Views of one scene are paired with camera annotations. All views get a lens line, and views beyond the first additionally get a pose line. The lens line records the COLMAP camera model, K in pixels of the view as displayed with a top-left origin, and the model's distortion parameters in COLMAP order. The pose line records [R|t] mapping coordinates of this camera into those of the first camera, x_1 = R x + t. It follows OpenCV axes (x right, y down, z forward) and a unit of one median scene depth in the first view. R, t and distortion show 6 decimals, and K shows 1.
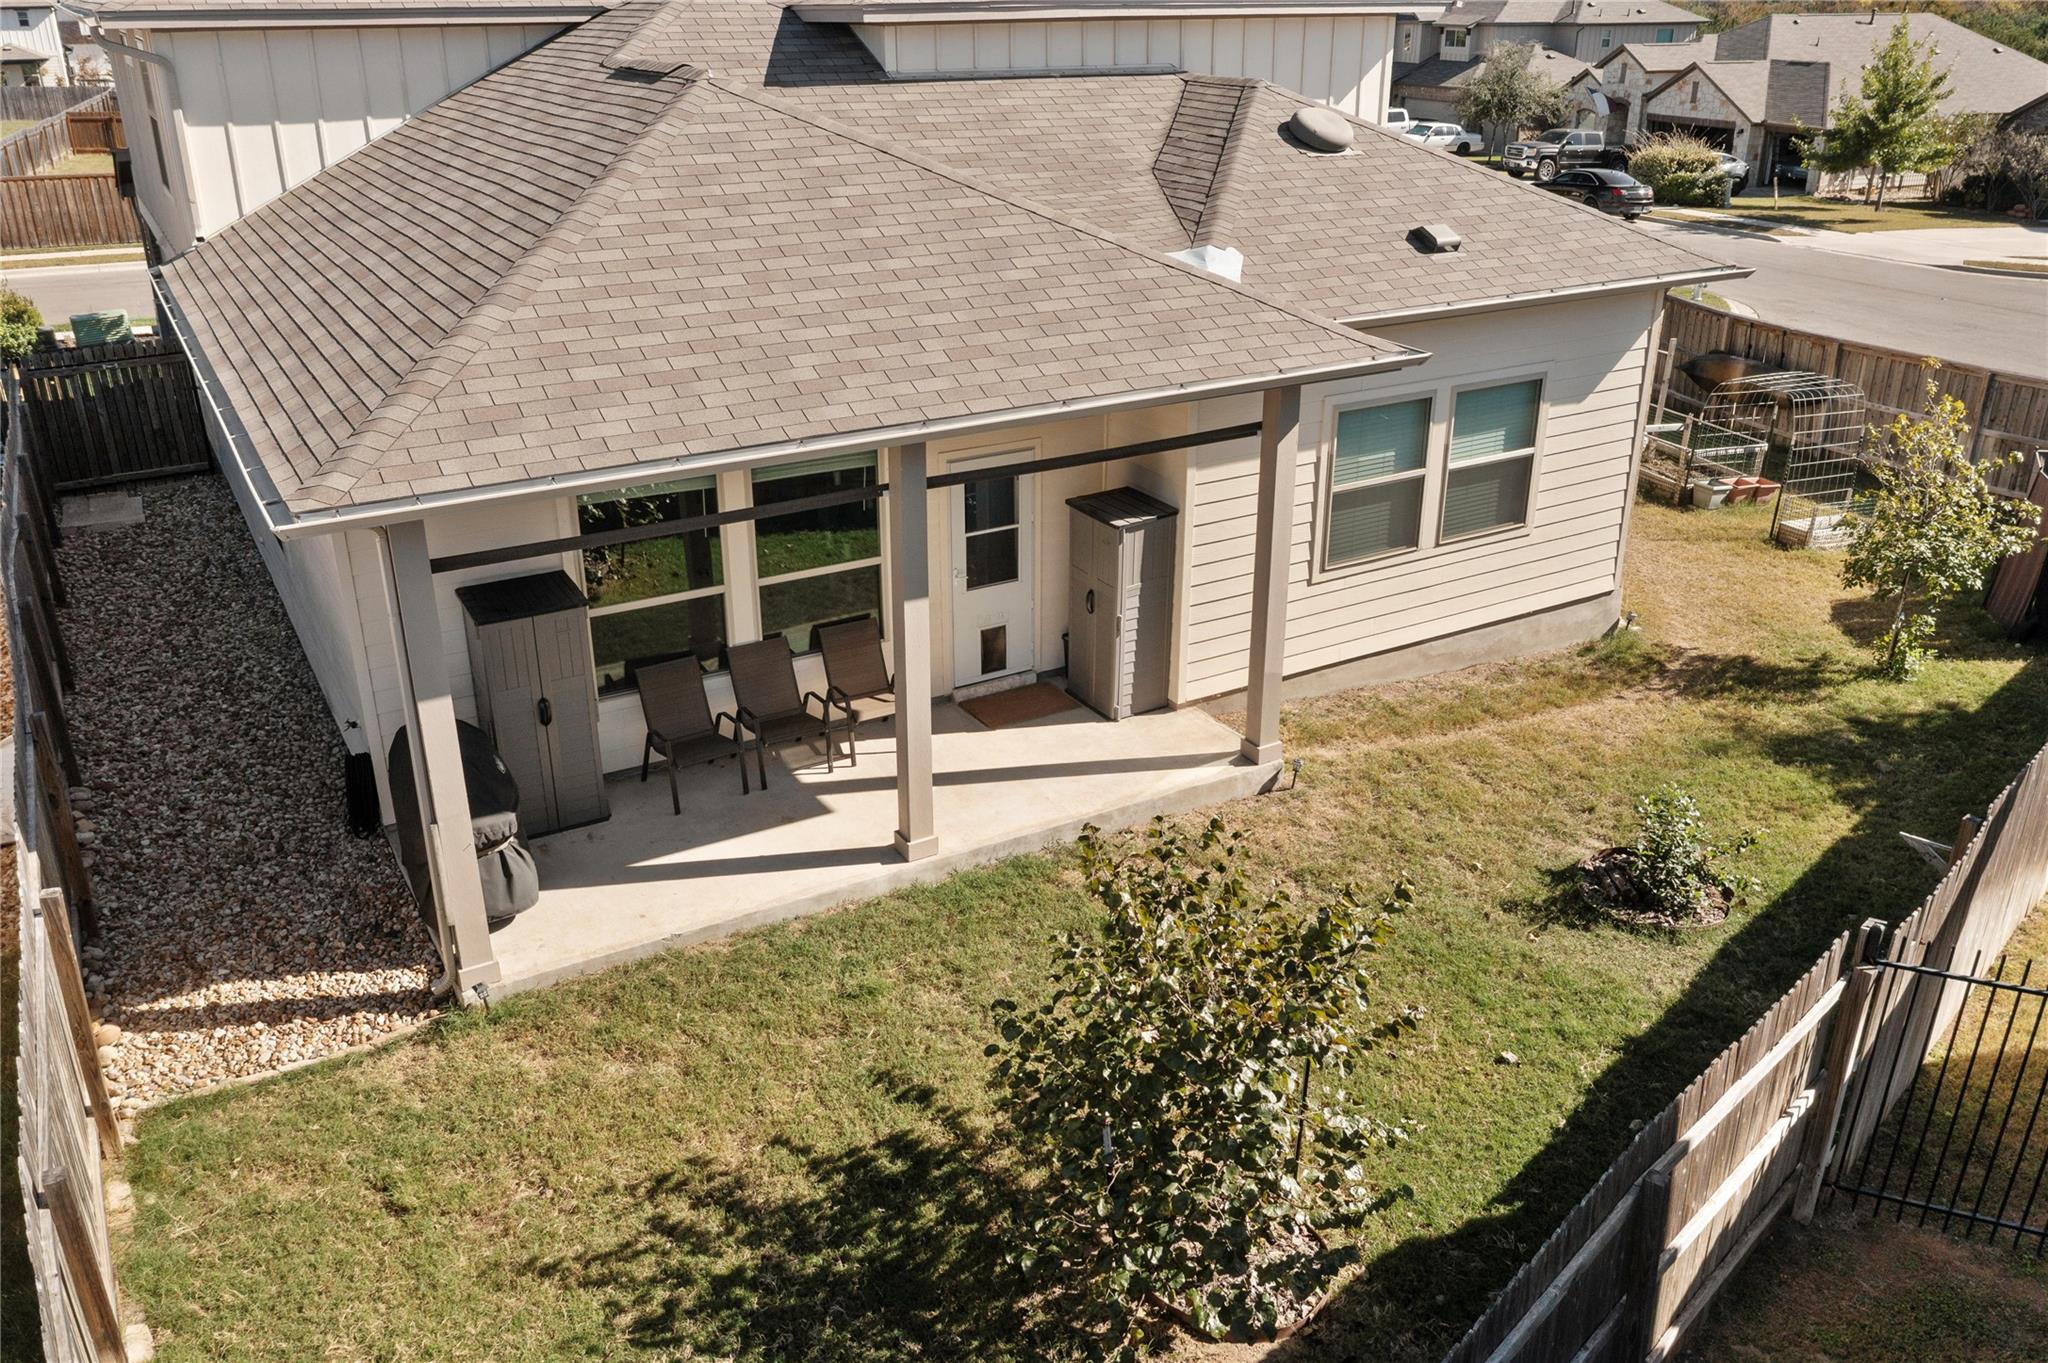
lens RADIAL K [[1566.5, 0, 1024.0], [0, 1566.5, 681.5], [0, 0, 1]] dist [-0.009728, -0.002553]
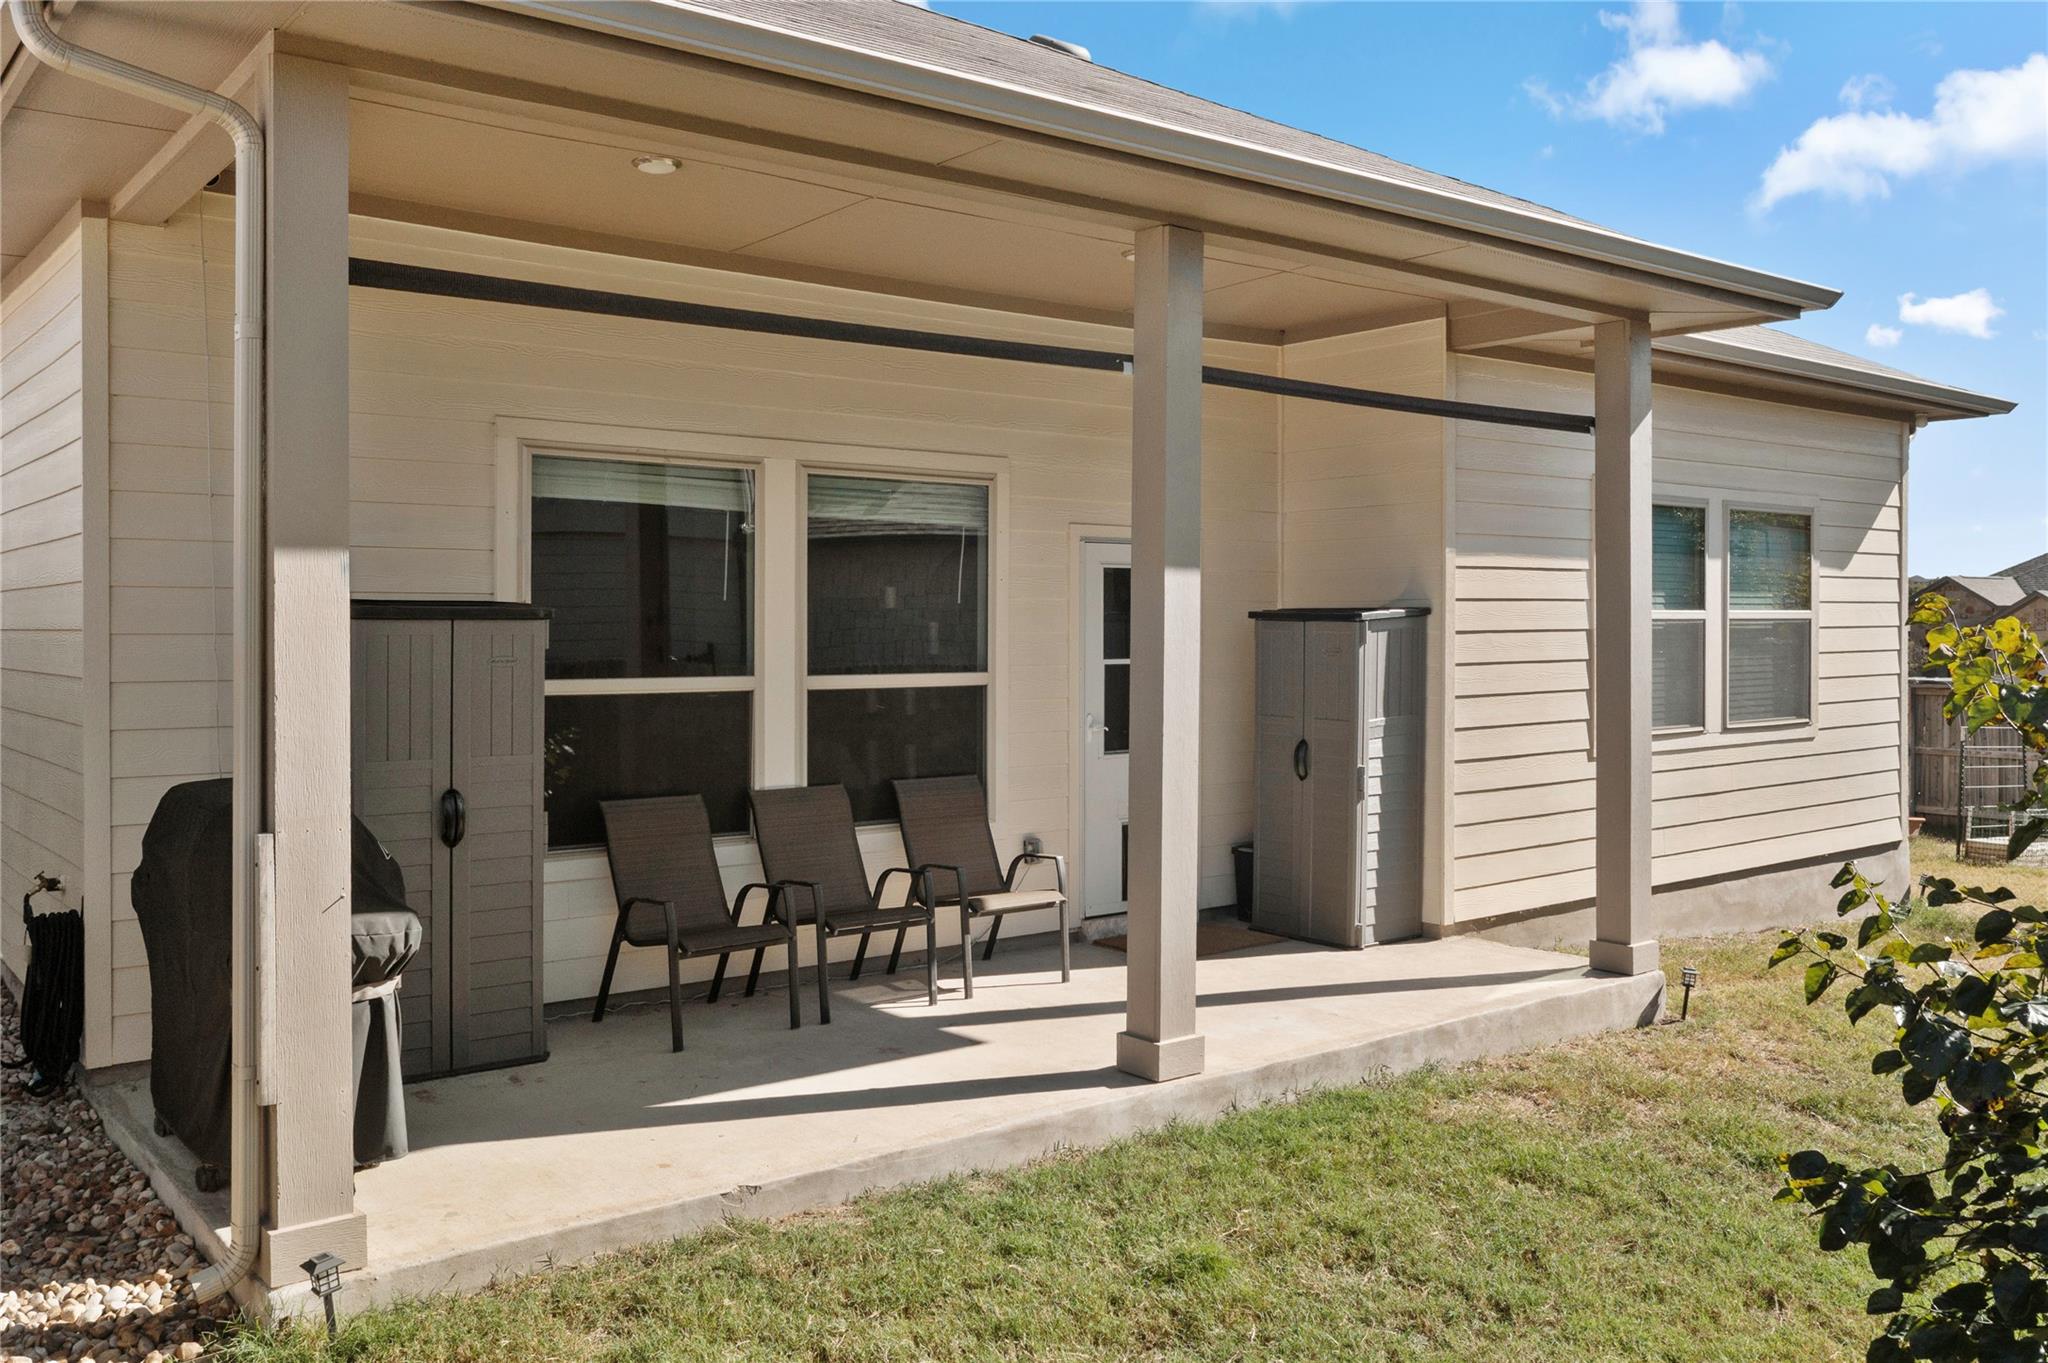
lens RADIAL K [[1663.8, 0, 1024.0], [0, 1663.8, 681.5], [0, 0, 1]] dist [-0.012992, 0.000326]
pose [[0.989698, -0.001822, 0.143161, -0.154254], [0.055519, 0.926564, -0.372017, 0.152845], [-0.131970, 0.376133, 0.917120, 0.352146]]
